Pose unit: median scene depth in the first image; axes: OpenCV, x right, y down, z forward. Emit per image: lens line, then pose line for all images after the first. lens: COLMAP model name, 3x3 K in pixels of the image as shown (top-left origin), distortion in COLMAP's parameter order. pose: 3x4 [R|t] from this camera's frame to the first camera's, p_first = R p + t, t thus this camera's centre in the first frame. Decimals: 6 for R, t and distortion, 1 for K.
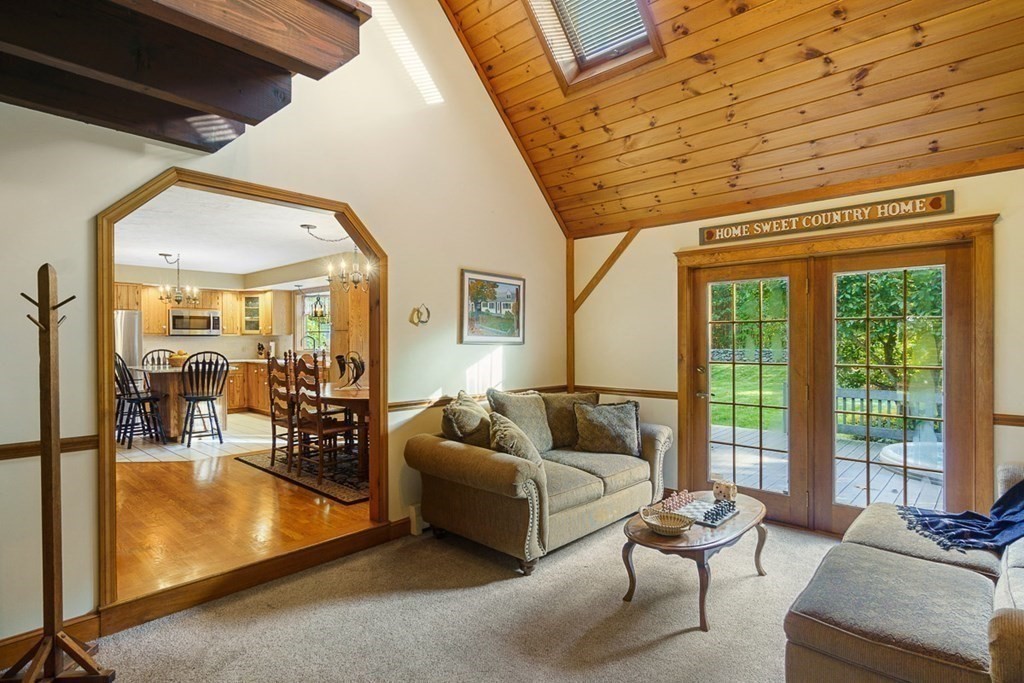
lens RADIAL K [[528.8, 0, 511.6], [0, 528.8, 340.8], [0, 0, 1]] dist [-0.001170, 0.002163]
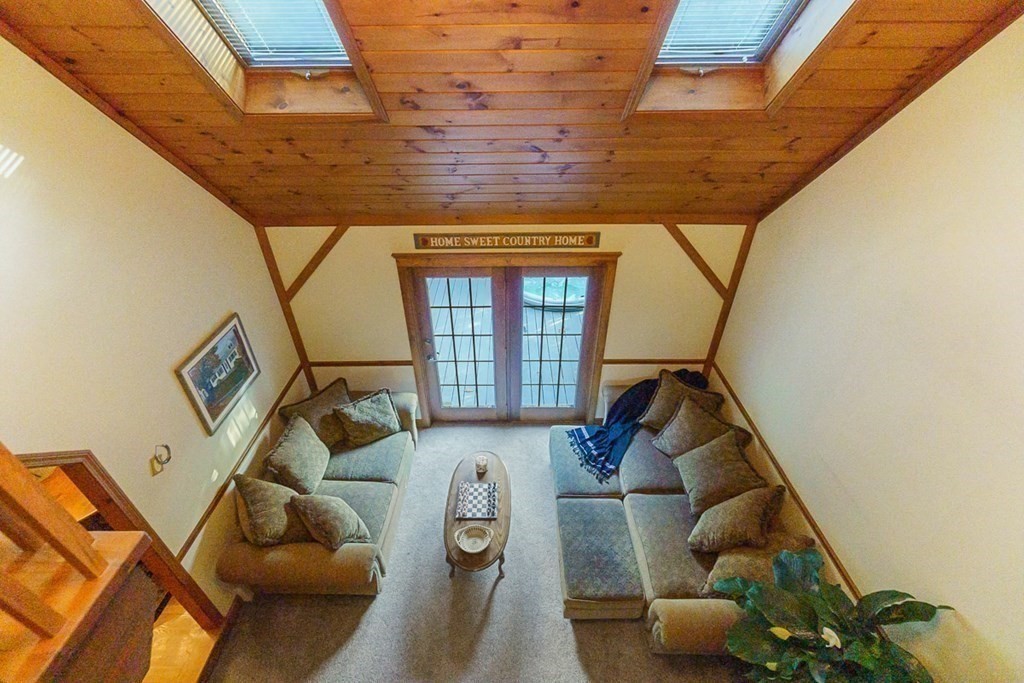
lens RADIAL K [[443.0, 0, 513.1], [0, 443.0, 350.7], [0, 0, 1]] dist [-0.003371, -0.000577]
pose [[0.733994, -0.389714, 0.556216, -0.086547], [0.001113, 0.819670, 0.572835, -0.595993], [-0.679155, -0.419838, 0.602067, 0.277488]]
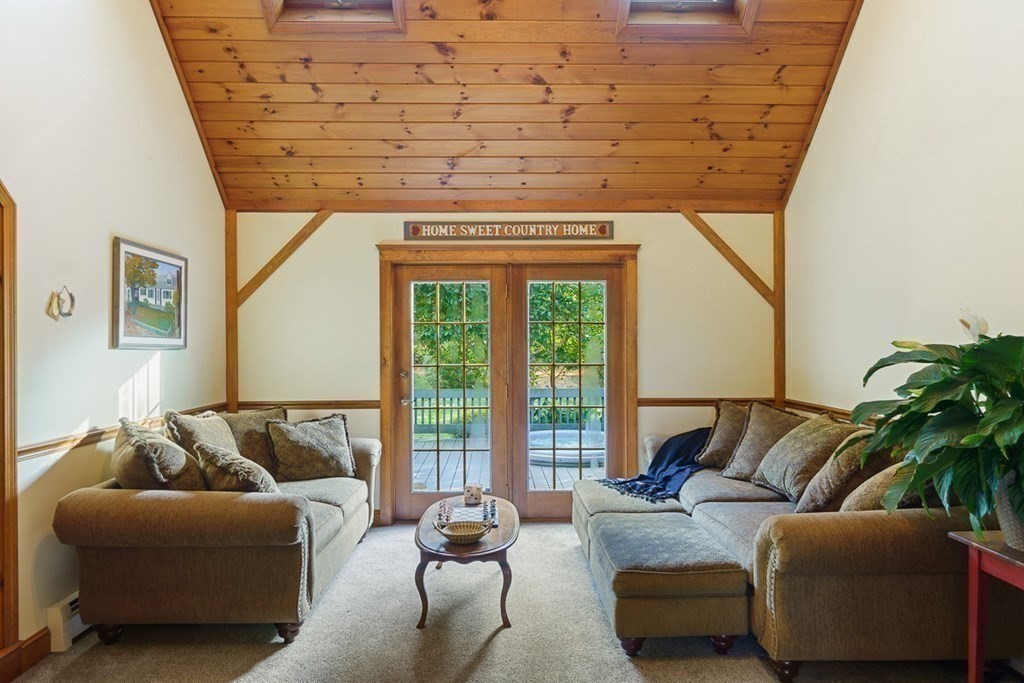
lens RADIAL K [[634.8, 0, 517.0], [0, 634.8, 343.9], [0, 0, 1]] dist [0.000475, 0.001084]
pose [[0.717869, -0.004037, 0.696166, -0.315710], [0.004556, 0.999989, 0.001100, 0.001310], [-0.696163, 0.002382, 0.717880, 0.073414]]
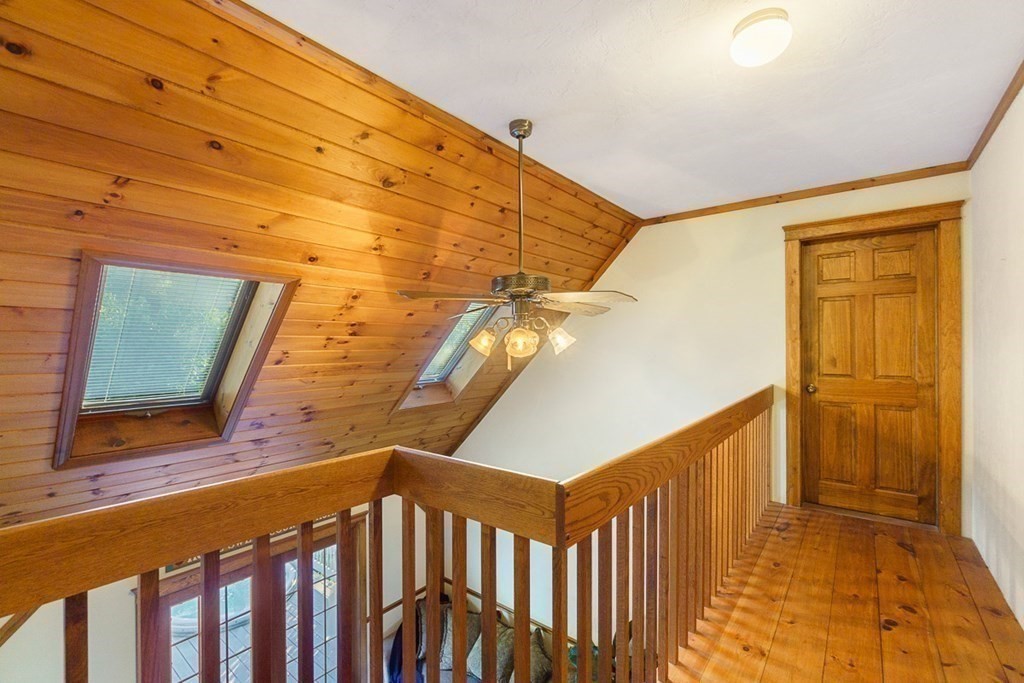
lens RADIAL K [[443.0, 0, 512.8], [0, 443.0, 343.3], [0, 0, 1]] dist [-0.003371, -0.000577]
pose [[-0.080799, 0.008398, 0.996695, -0.541906], [0.001070, 0.999965, -0.008339, -0.664351], [-0.996730, 0.000392, -0.080805, 0.499924]]
